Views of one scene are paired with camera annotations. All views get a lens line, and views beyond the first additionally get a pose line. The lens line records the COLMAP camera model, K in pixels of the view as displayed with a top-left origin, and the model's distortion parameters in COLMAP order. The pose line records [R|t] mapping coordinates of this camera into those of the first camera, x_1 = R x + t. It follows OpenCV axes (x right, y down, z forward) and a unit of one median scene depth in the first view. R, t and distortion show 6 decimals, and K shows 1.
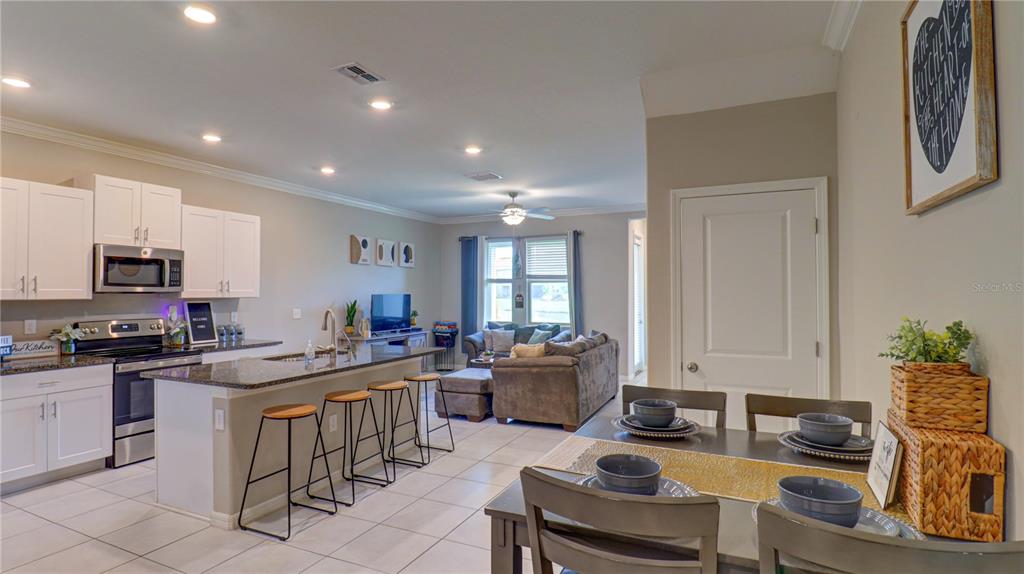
lens RADIAL K [[531.1, 0, 492.2], [0, 531.1, 282.5], [0, 0, 1]] dist [0.001884, -0.014040]
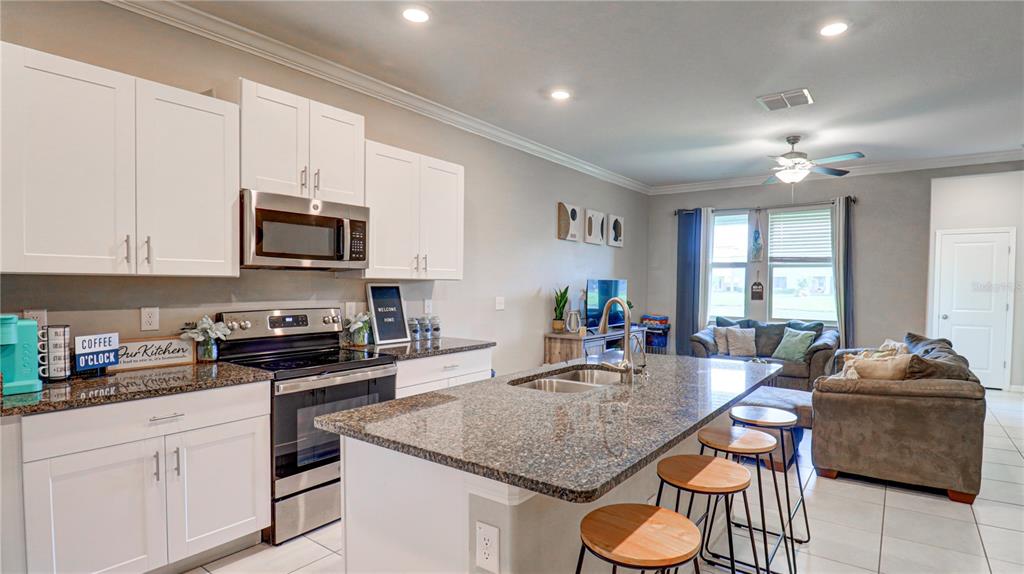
lens RADIAL K [[515.3, 0, 550.6], [0, 515.3, 295.8], [0, 0, 1]] dist [0.001783, -0.013796]
pose [[0.989950, 0.013979, -0.140724, -0.247372], [-0.007983, 0.999040, 0.043078, 0.020488], [0.141191, -0.041522, 0.989111, 0.364628]]
